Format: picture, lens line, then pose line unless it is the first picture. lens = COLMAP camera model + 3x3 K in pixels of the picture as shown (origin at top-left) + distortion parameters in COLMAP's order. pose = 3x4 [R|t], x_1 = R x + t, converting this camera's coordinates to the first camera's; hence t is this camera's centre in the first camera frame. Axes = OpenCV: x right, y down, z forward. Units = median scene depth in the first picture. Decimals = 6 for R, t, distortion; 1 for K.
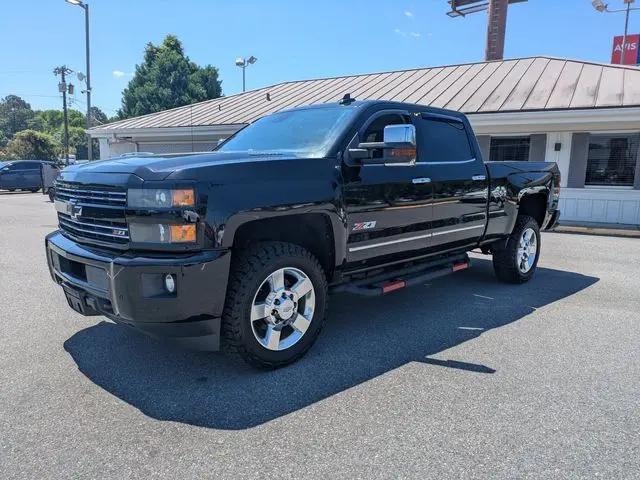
lens RADIAL K [[470.2, 0, 315.2], [0, 470.2, 242.3], [0, 0, 1]] dist [0.033178, -0.013748]
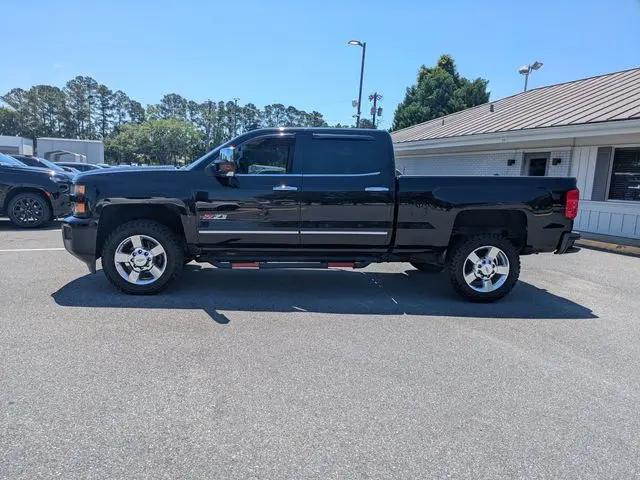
lens RADIAL K [[470.2, 0, 295.4], [0, 470.2, 242.4], [0, 0, 1]] dist [0.033178, -0.013748]
pose [[0.767877, 0.100292, -0.632697, 0.161566], [-0.117109, 0.993002, 0.015275, -0.001229], [0.629801, 0.062365, 0.774249, 0.004721]]
